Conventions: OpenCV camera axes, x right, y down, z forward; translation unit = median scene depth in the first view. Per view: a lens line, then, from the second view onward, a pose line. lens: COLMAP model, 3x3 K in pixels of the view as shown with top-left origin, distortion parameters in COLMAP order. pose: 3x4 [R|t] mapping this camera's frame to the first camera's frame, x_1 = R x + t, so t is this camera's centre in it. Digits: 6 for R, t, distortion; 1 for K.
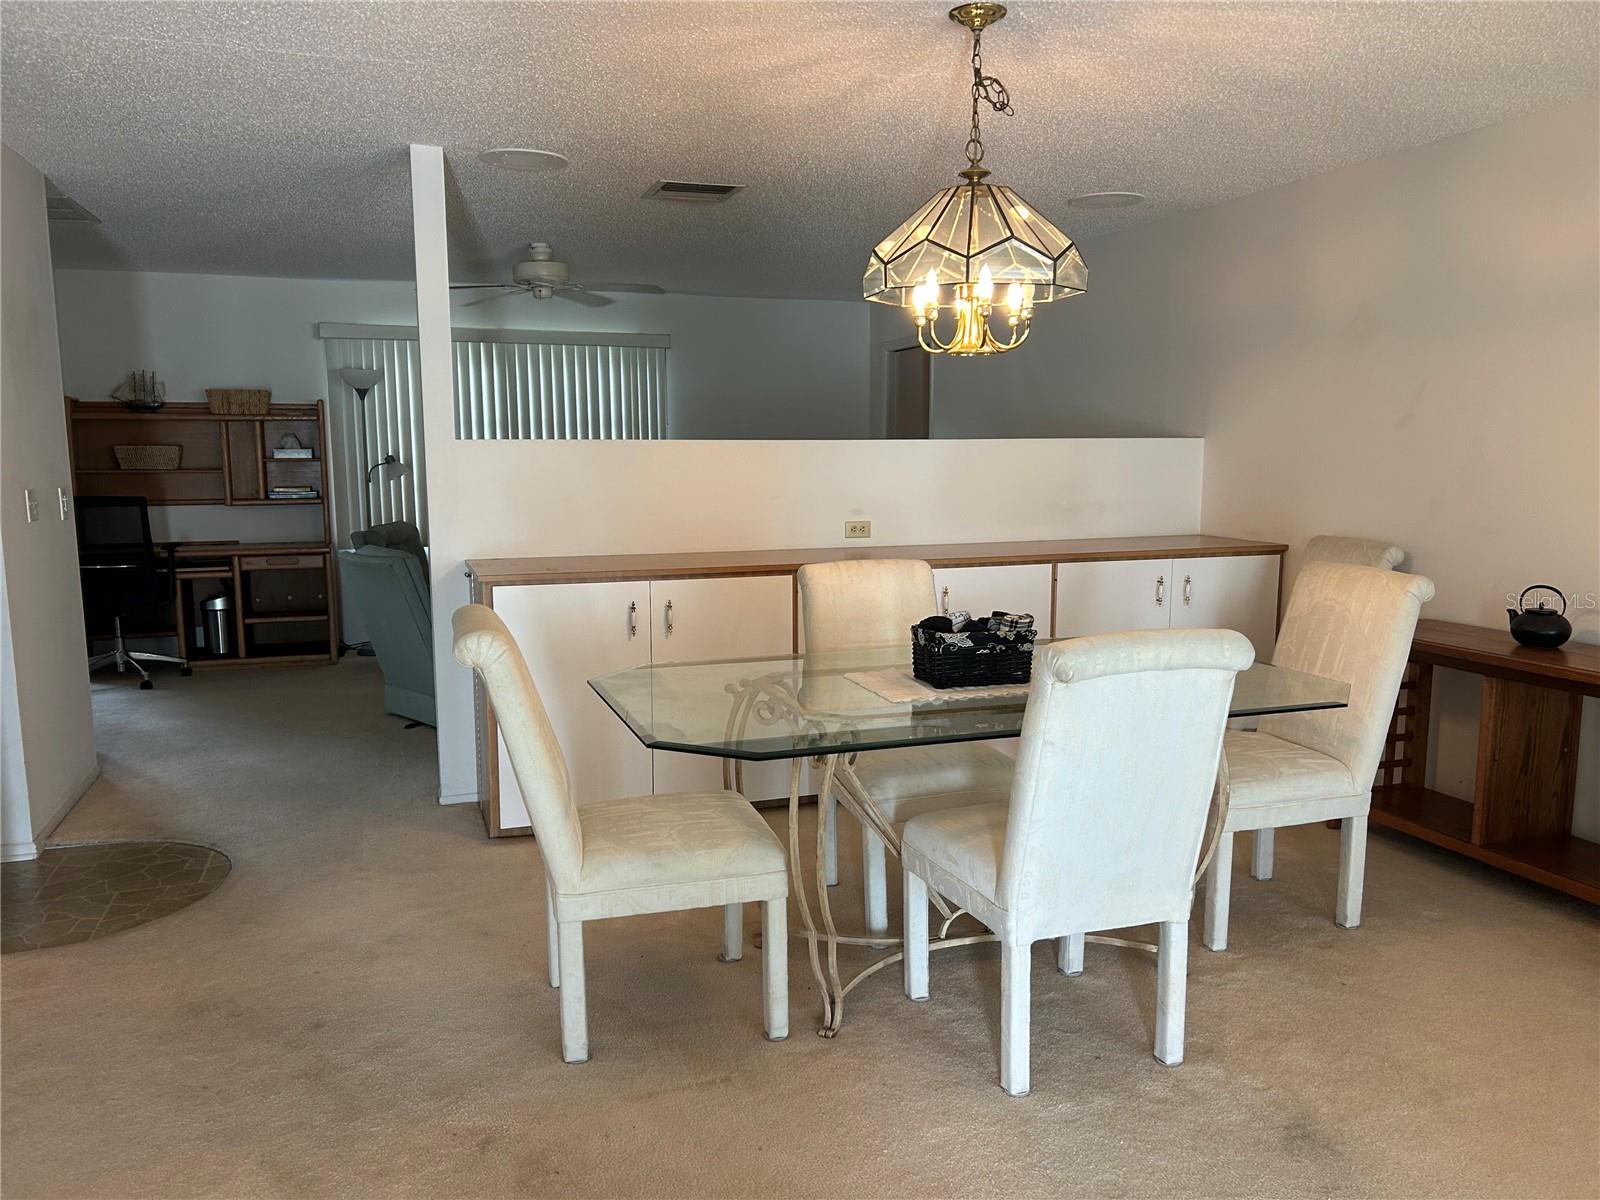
lens RADIAL K [[1203.5, 0, 806.7], [0, 1203.5, 604.1], [0, 0, 1]] dist [0.067988, -0.077414]
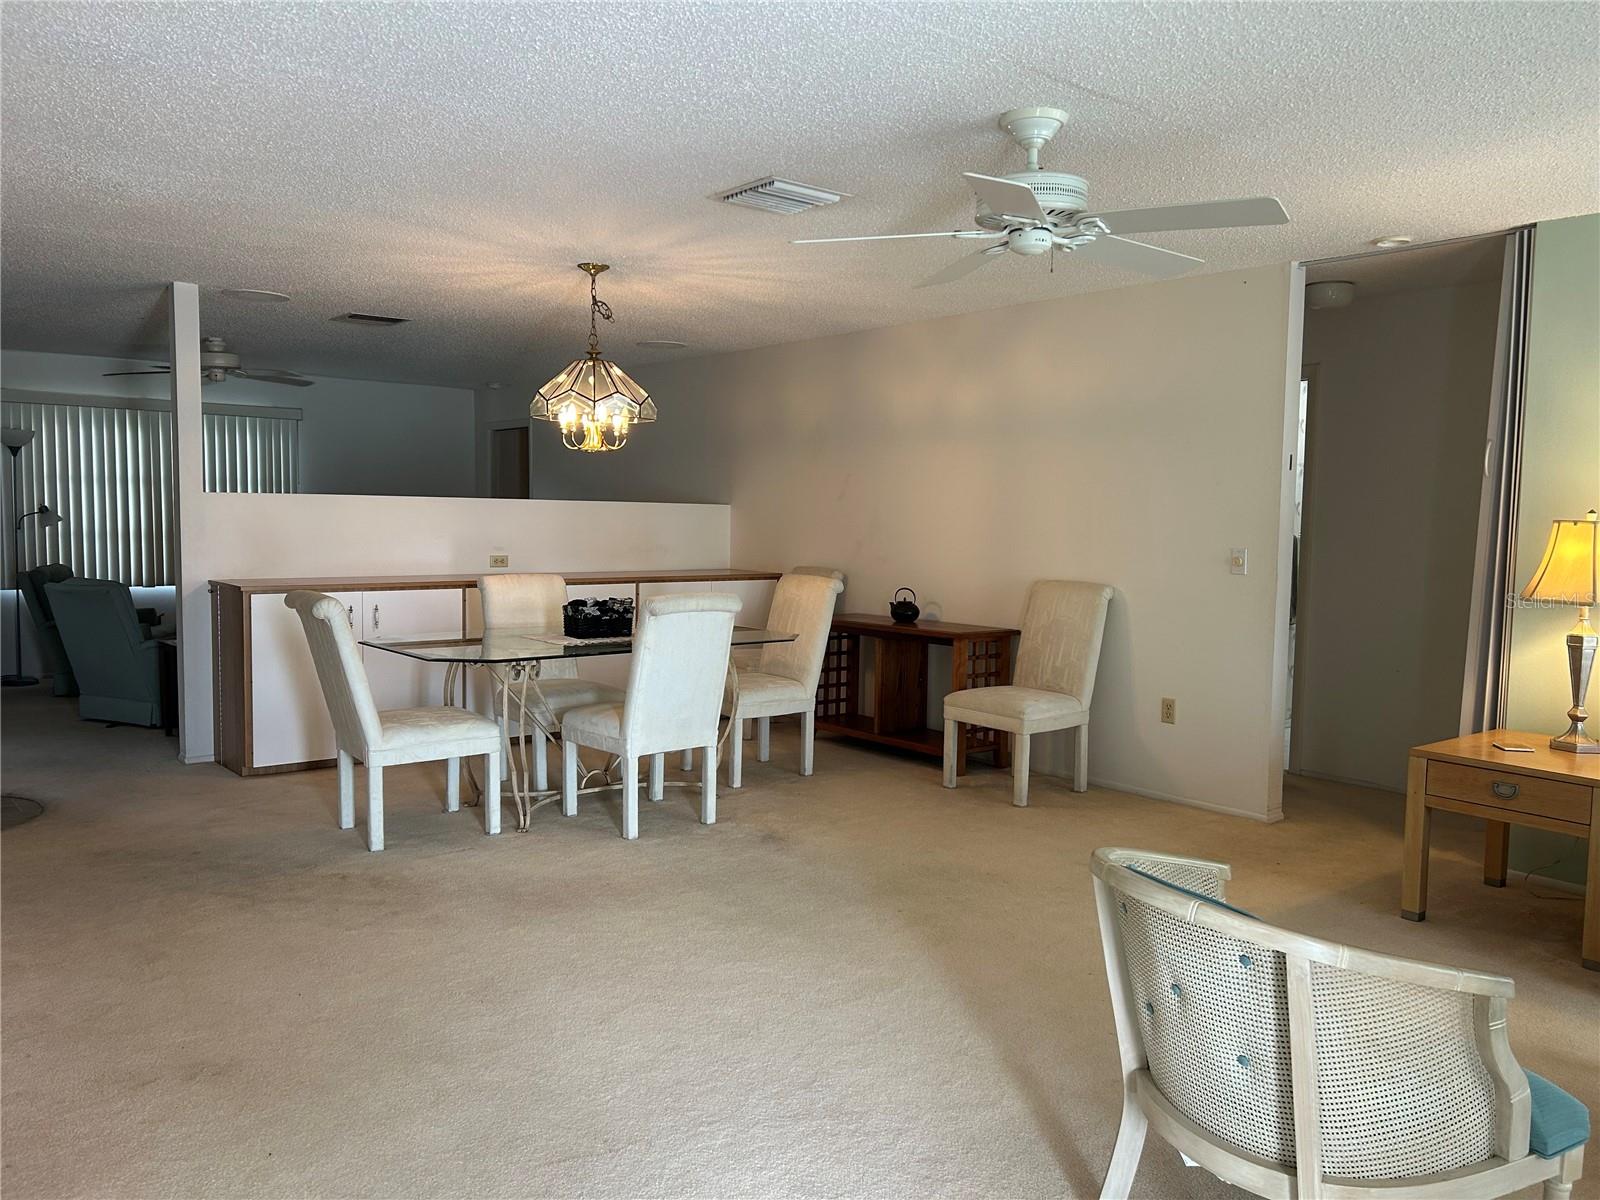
lens RADIAL K [[1203.5, 0, 814.2], [0, 1203.5, 595.7], [0, 0, 1]] dist [0.067988, -0.077414]
pose [[0.933157, -0.007140, 0.359397, -0.196261], [0.029467, 0.997957, -0.056685, 0.111958], [-0.358258, 0.063486, 0.931461, -0.734579]]
